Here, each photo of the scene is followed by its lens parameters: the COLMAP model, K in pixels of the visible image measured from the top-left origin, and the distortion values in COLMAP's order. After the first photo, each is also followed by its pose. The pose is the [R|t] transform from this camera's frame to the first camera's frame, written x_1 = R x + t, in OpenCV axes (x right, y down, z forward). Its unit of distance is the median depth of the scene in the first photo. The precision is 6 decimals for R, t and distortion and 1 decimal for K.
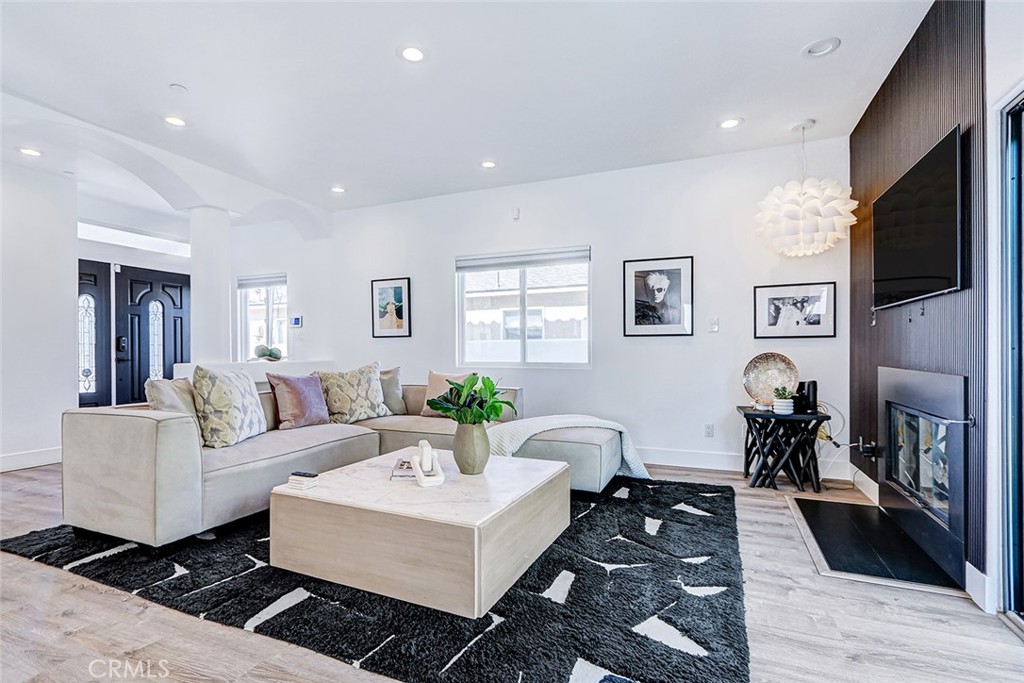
lens RADIAL K [[493.4, 0, 512.0], [0, 493.4, 341.5], [0, 0, 1]] dist [0.005241, 0.000193]
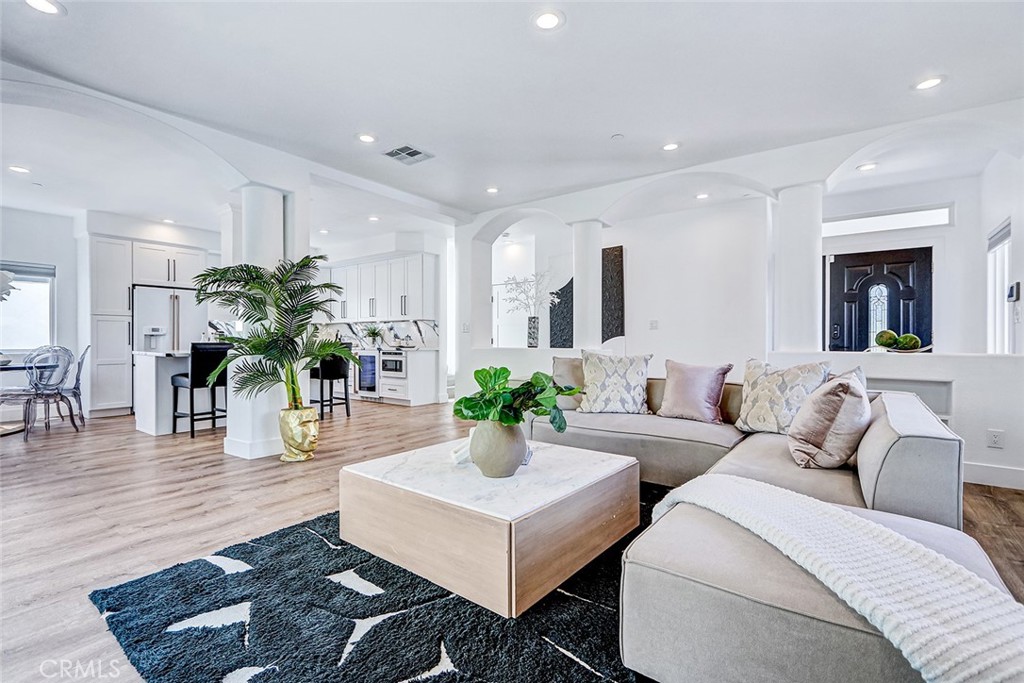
lens RADIAL K [[470.6, 0, 497.2], [0, 470.6, 342.1], [0, 0, 1]] dist [0.001768, -0.000257]
pose [[-0.264841, 0.007229, -0.964265, 0.427564], [0.018328, 0.999829, 0.002462, 0.013761], [0.964118, -0.017022, -0.264928, 0.715377]]
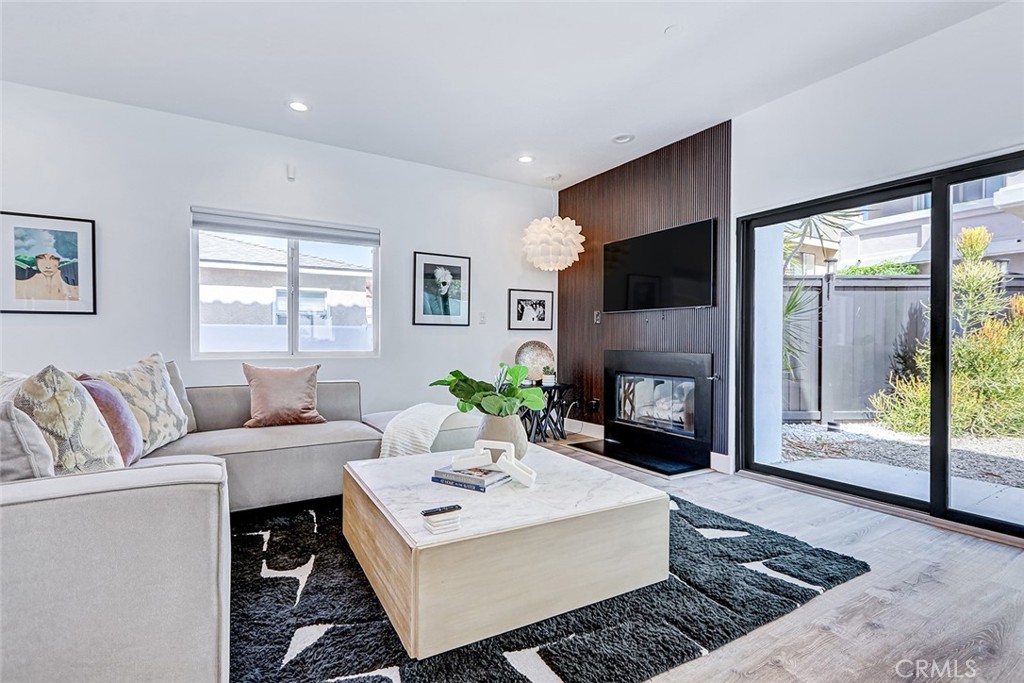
lens RADIAL K [[470.6, 0, 497.2], [0, 470.6, 342.1], [0, 0, 1]] dist [0.001768, -0.000257]
pose [[0.601834, 0.000833, 0.798620, -0.468323], [-0.019297, 0.999723, 0.013499, 0.009221], [-0.798388, -0.023535, 0.601684, 0.276364]]
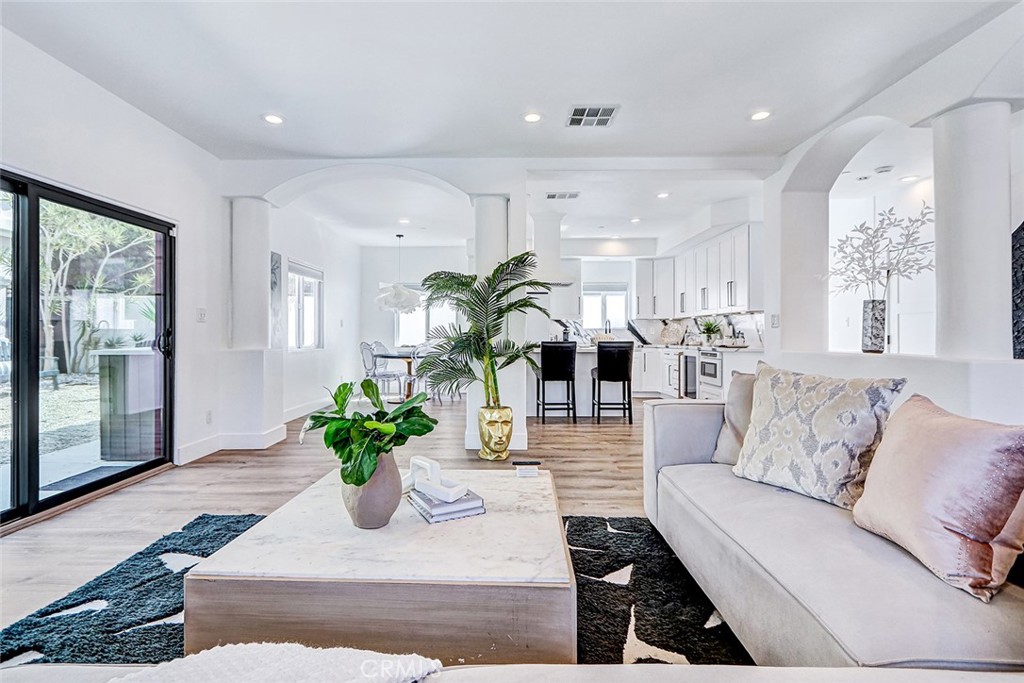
lens RADIAL K [[485.5, 0, 494.9], [0, 485.5, 333.5], [0, 0, 1]] dist [-0.002231, -0.000339]
pose [[-0.932030, 0.004075, -0.362357, 0.000230], [0.011858, 0.999744, -0.019257, 0.010986], [0.362186, -0.022245, -0.931840, 0.985094]]
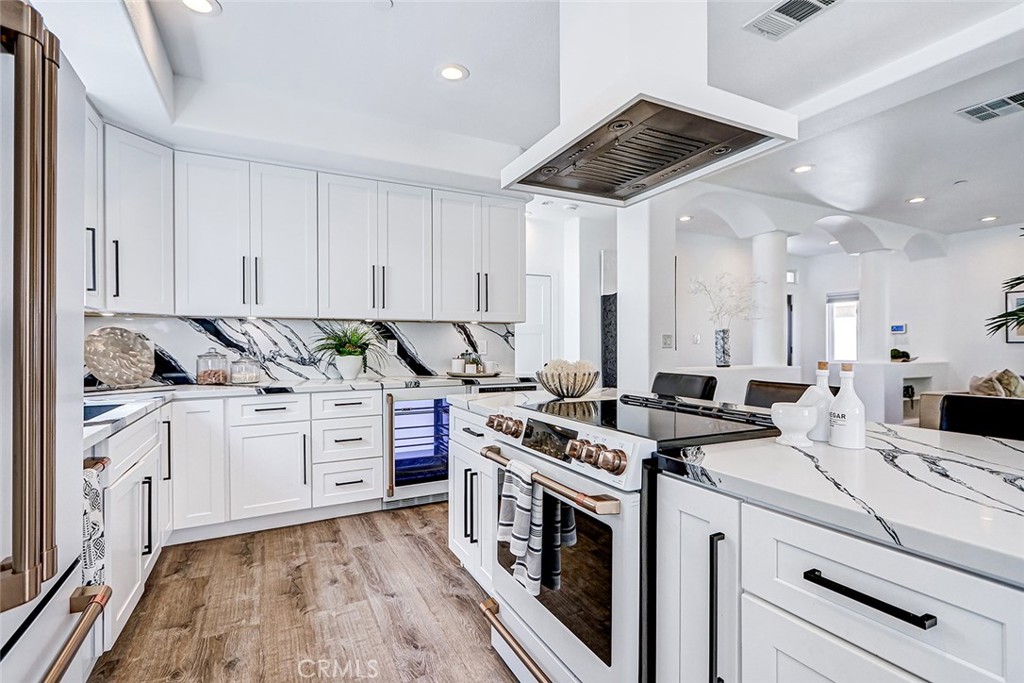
lens RADIAL K [[479.9, 0, 512.0], [0, 479.9, 341.5], [0, 0, 1]] dist [-0.000332, -0.000308]
pose [[0.758525, -0.001141, -0.651643, -0.518439], [0.010141, 0.999898, 0.010053, -0.039782], [0.651565, -0.014233, 0.758459, -0.691580]]
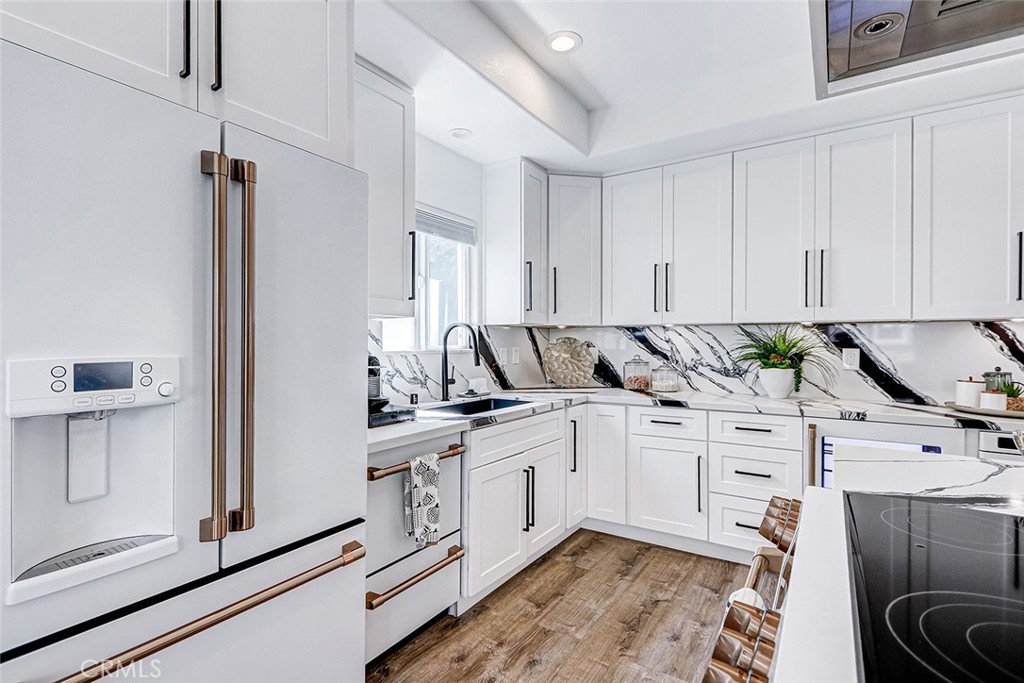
lens RADIAL K [[488.0, 0, 502.0], [0, 488.0, 344.1], [0, 0, 1]] dist [0.002464, -0.000346]
pose [[-0.209071, 0.007818, -0.977869, -0.532477], [0.014989, 0.999876, 0.004789, -0.051770], [0.977786, -0.013656, -0.209162, -0.483877]]
